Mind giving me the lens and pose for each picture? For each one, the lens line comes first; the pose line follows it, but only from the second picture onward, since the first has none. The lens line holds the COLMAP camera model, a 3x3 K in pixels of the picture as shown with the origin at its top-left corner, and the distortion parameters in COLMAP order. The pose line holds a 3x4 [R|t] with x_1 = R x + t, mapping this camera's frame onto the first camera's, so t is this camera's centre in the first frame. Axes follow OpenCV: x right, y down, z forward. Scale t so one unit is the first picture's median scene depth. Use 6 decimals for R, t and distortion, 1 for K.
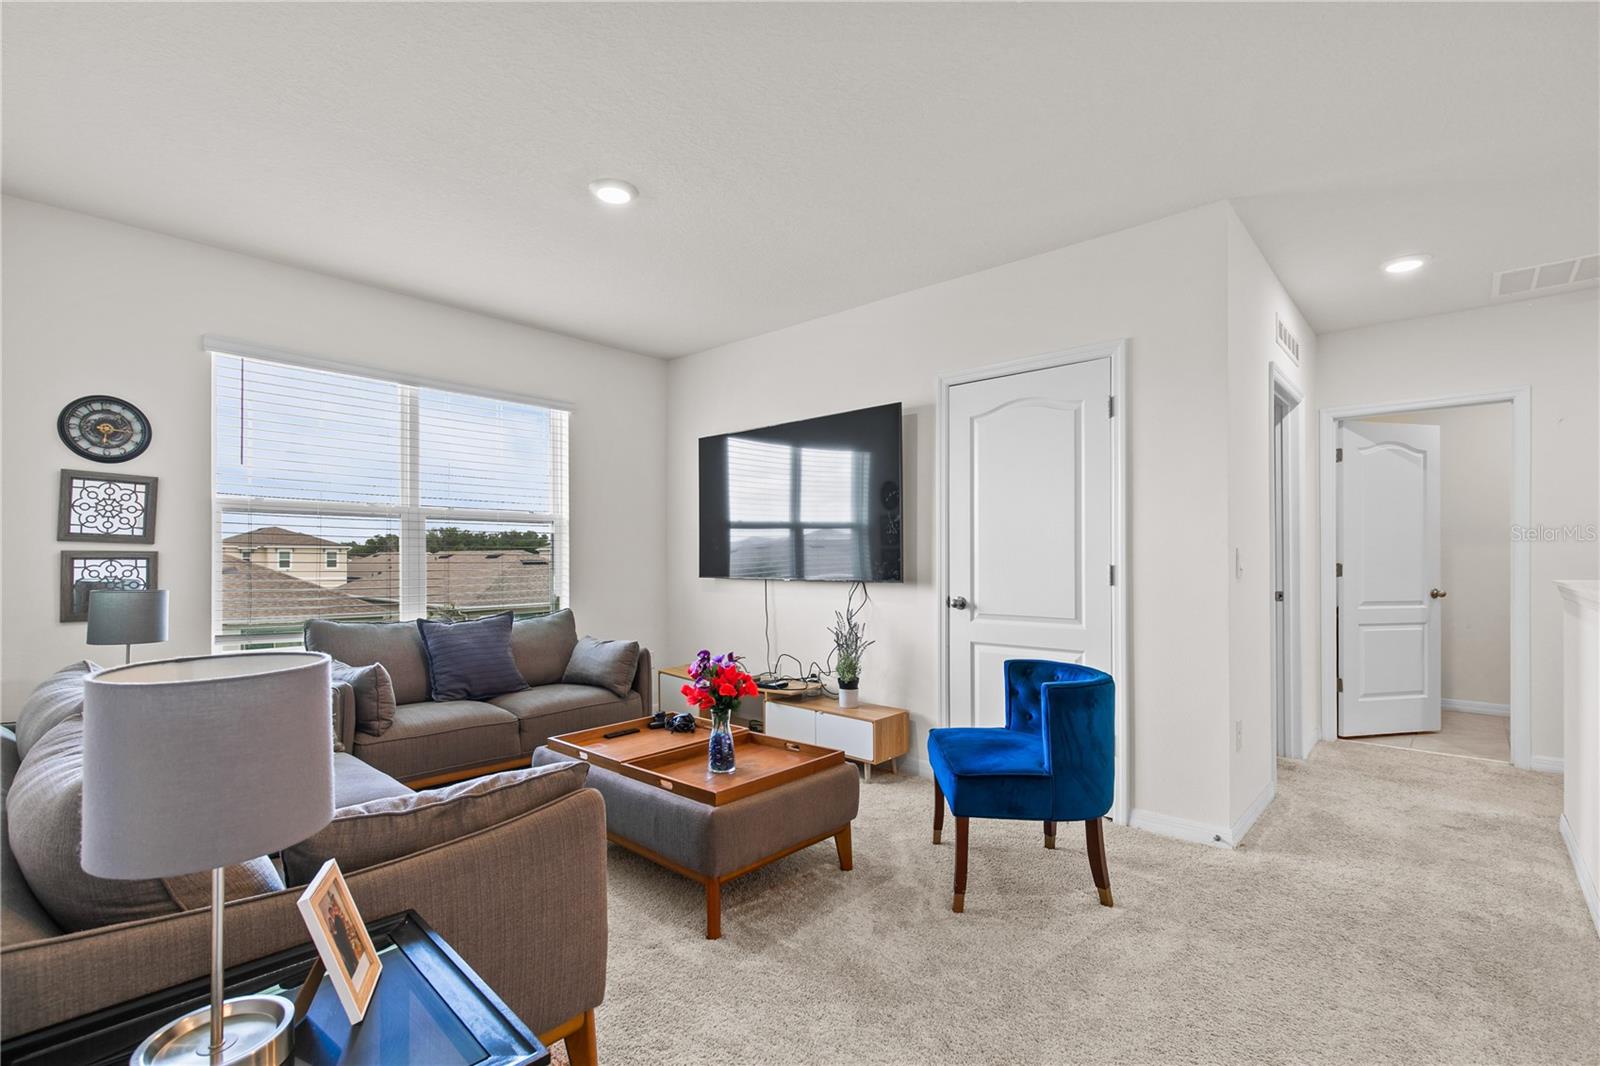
lens RADIAL K [[721.5, 0, 802.6], [0, 721.5, 547.8], [0, 0, 1]] dist [0.011098, -0.003869]
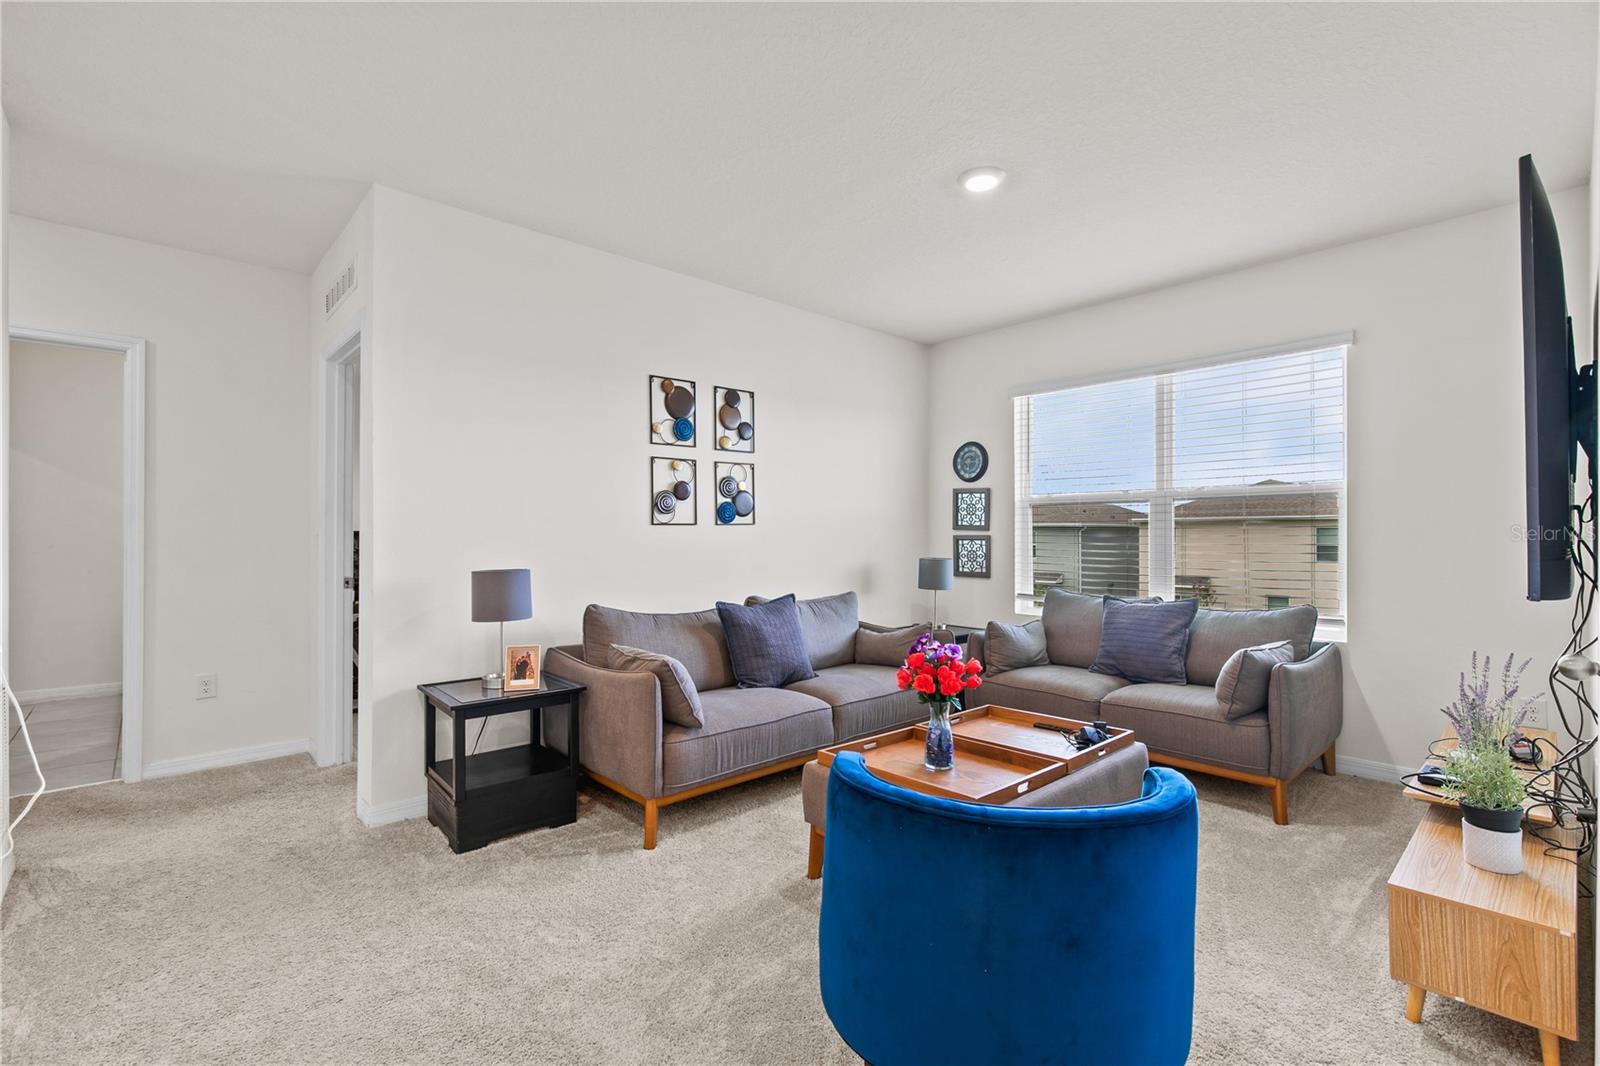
lens RADIAL K [[721.5, 0, 801.4], [0, 721.5, 530.9], [0, 0, 1]] dist [0.011098, -0.003869]
pose [[-0.089873, -0.009398, -0.995909, 0.733375], [0.013099, 0.999858, -0.010617, 0.006724], [0.995867, -0.013999, -0.089737, 0.778975]]
